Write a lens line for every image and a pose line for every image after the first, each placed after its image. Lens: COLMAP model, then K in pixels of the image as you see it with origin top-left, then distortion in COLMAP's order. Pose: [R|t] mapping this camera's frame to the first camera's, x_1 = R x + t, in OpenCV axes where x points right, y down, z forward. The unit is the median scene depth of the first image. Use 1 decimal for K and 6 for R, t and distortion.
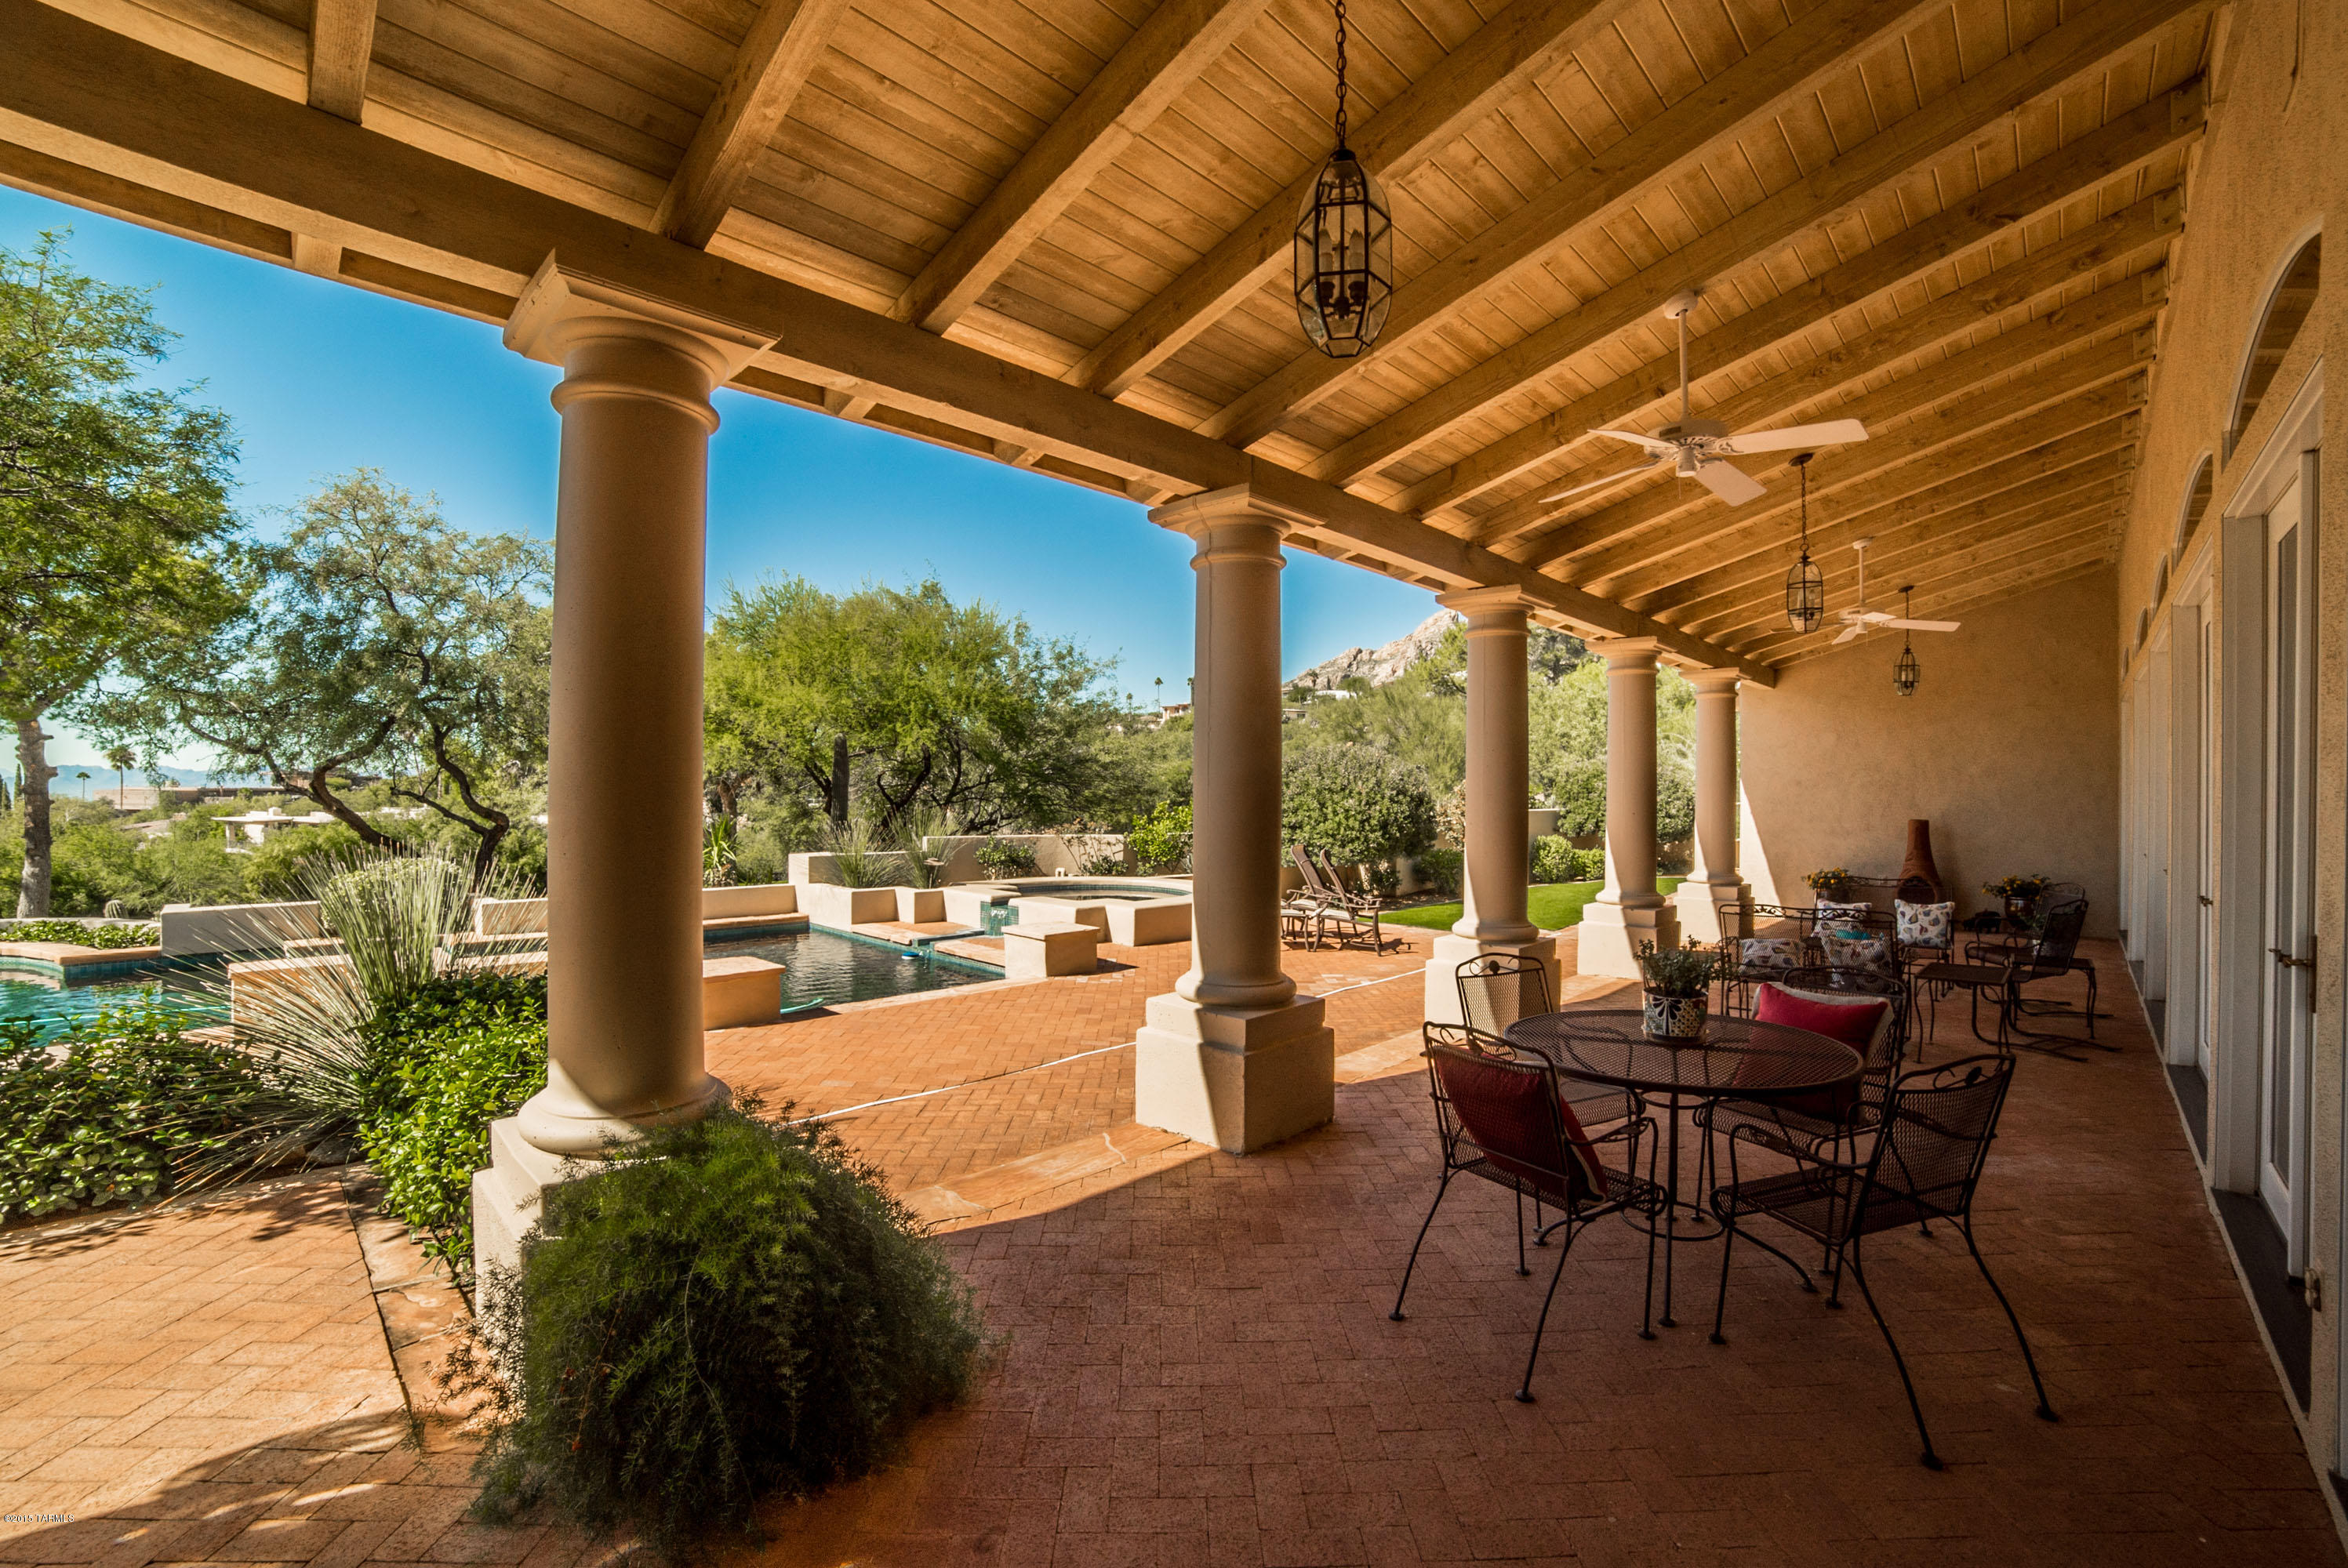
lens RADIAL K [[991.7, 0, 1174.0], [0, 991.7, 784.0], [0, 0, 1]] dist [-0.091620, 0.027248]
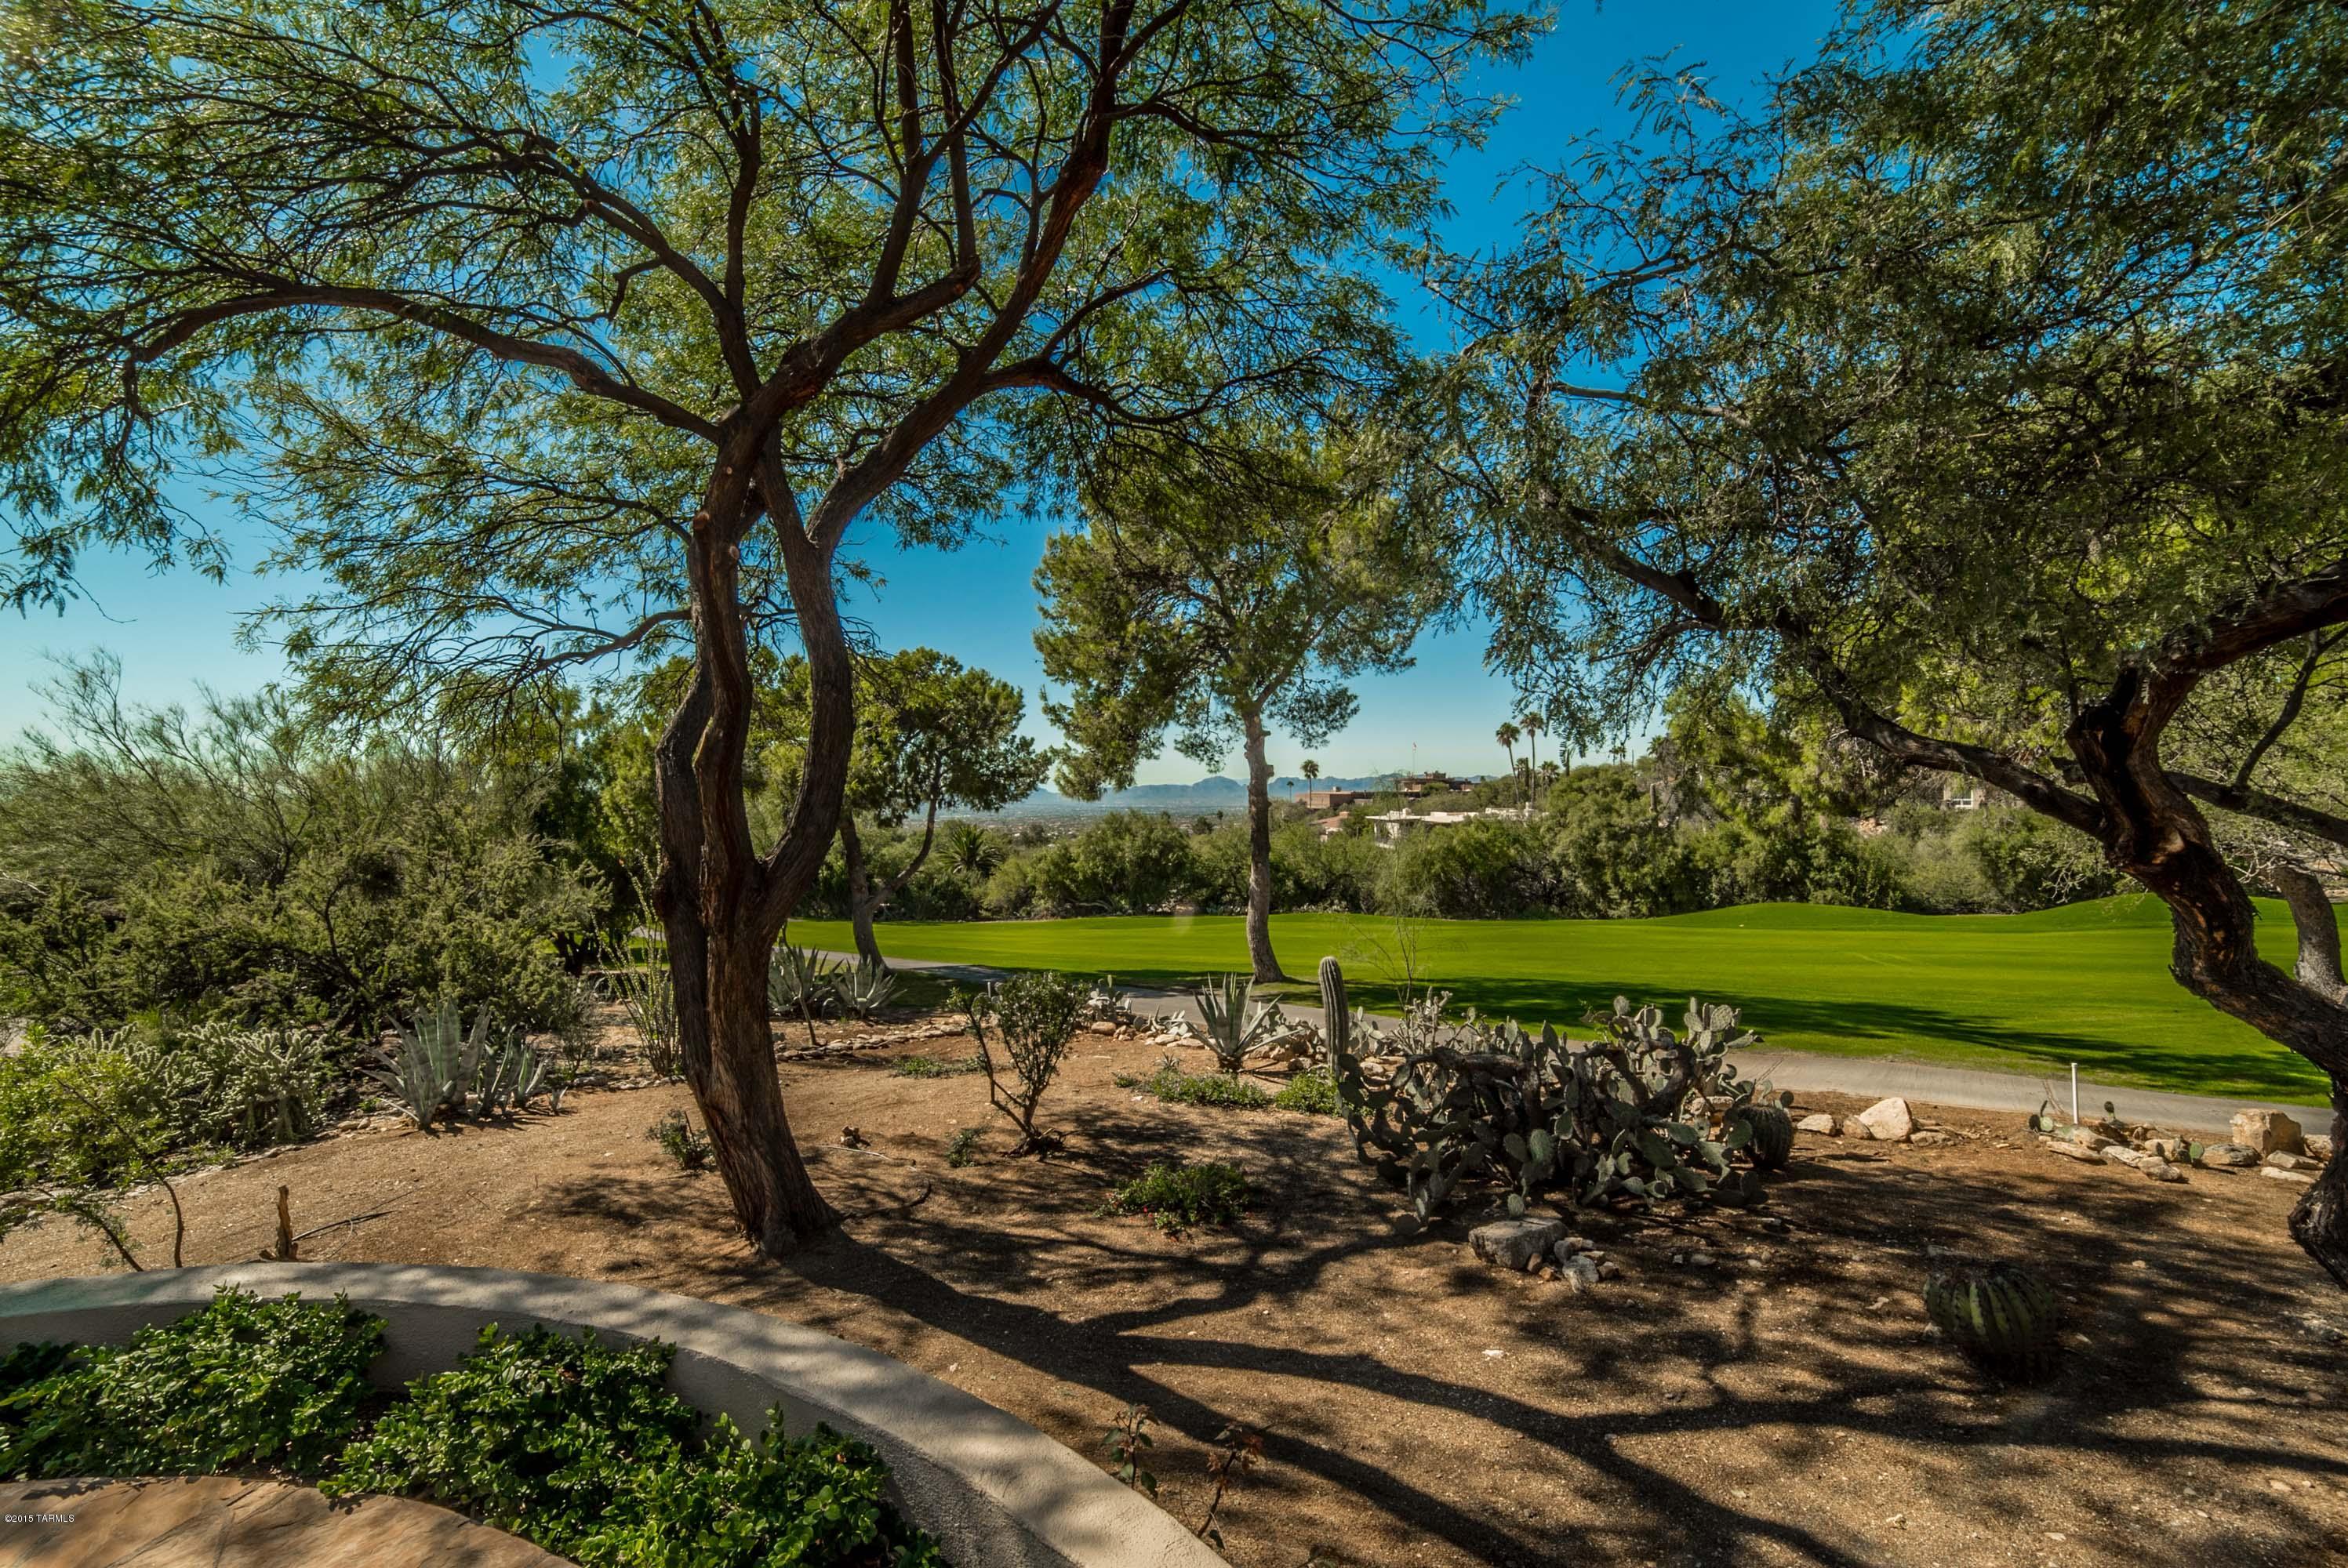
lens RADIAL K [[991.7, 0, 1174.0], [0, 991.7, 784.0], [0, 0, 1]] dist [-0.091620, 0.027248]
pose [[0.552375, -0.013148, -0.833492, -0.145593], [0.013588, 0.999885, -0.006768, 0.000480], [0.833485, -0.007587, 0.552490, 0.119472]]
